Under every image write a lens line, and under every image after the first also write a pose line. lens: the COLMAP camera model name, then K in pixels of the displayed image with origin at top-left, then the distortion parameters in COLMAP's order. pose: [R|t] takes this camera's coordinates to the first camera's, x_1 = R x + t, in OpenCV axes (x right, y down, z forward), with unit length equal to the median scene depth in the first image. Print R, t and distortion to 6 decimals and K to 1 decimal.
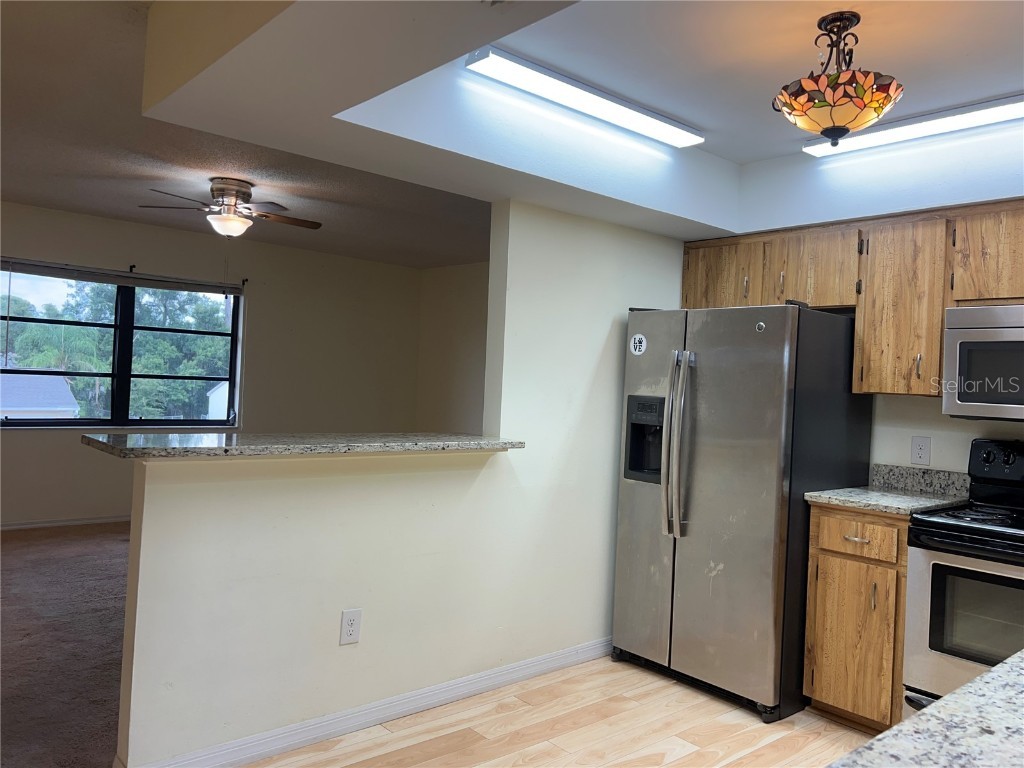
lens RADIAL K [[777.7, 0, 508.4], [0, 777.7, 382.7], [0, 0, 1]] dist [0.066692, -0.059395]
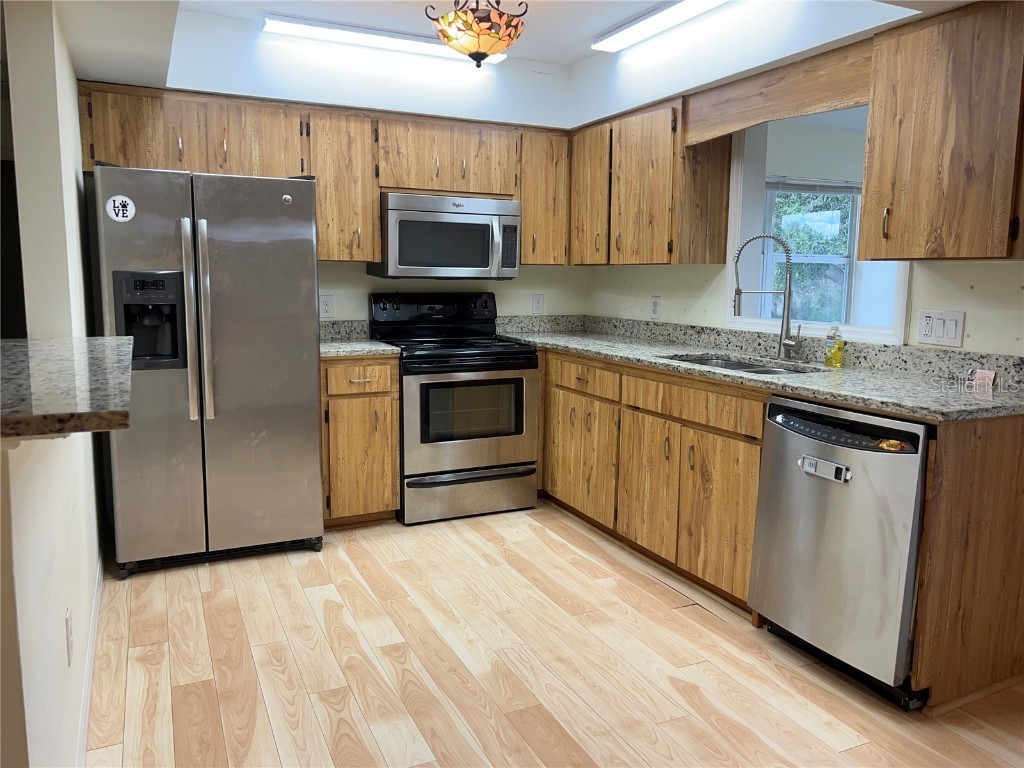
lens RADIAL K [[777.7, 0, 514.9], [0, 777.7, 378.6], [0, 0, 1]] dist [0.066692, -0.059395]
pose [[0.276667, -0.174072, 0.945069, -0.628000], [0.006020, 0.983752, 0.179434, -0.022566], [-0.960947, -0.043955, 0.273219, 0.413842]]
